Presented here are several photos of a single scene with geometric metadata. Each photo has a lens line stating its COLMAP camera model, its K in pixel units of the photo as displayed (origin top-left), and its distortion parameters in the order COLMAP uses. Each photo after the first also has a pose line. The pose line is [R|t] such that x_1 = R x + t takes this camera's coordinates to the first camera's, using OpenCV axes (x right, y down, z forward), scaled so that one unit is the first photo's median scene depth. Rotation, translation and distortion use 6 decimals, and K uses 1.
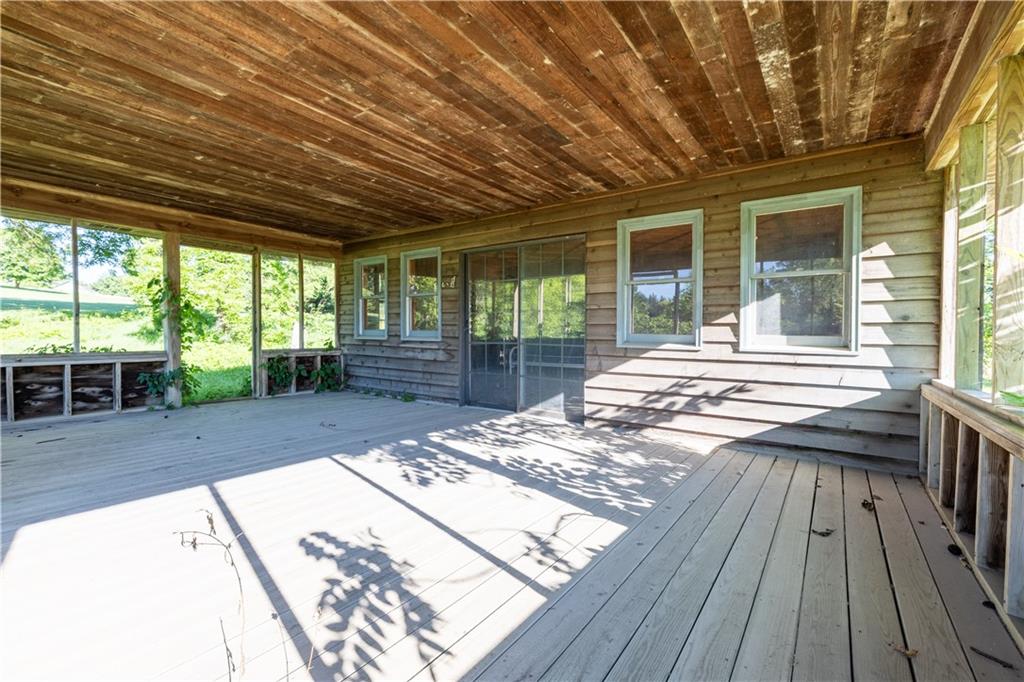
lens RADIAL K [[445.8, 0, 503.4], [0, 445.8, 338.6], [0, 0, 1]] dist [0.004467, 0.001341]
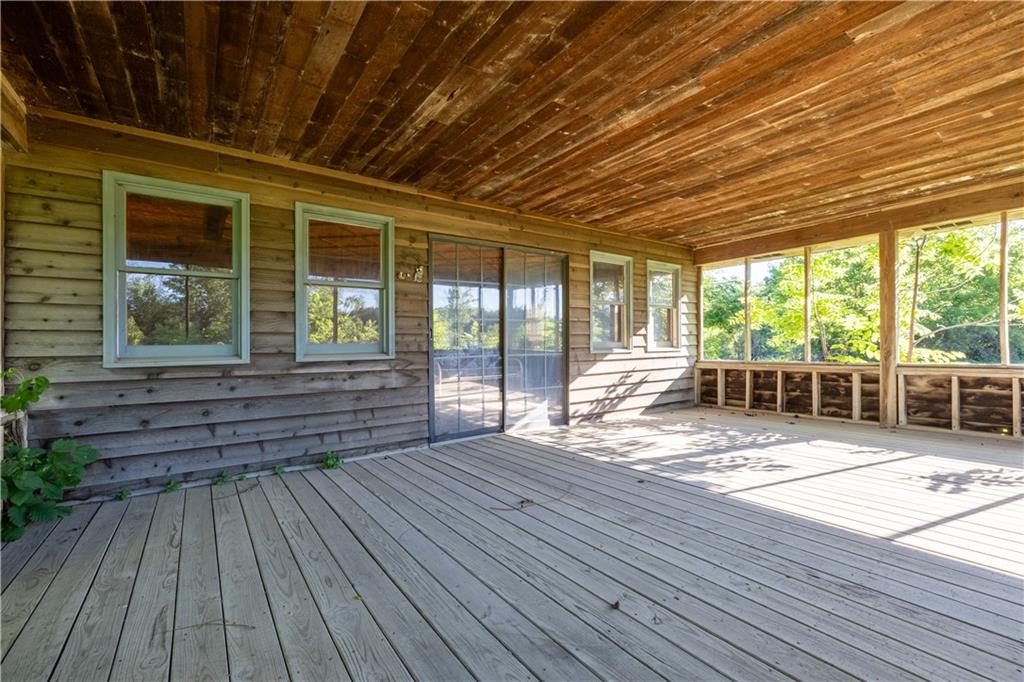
lens RADIAL K [[445.8, 0, 507.8], [0, 445.8, 341.8], [0, 0, 1]] dist [0.004467, 0.001341]
pose [[0.292247, -0.010920, 0.956280, -1.073417], [0.028099, 0.999601, 0.002827, -0.024123], [-0.955930, 0.026044, 0.292437, 0.941565]]
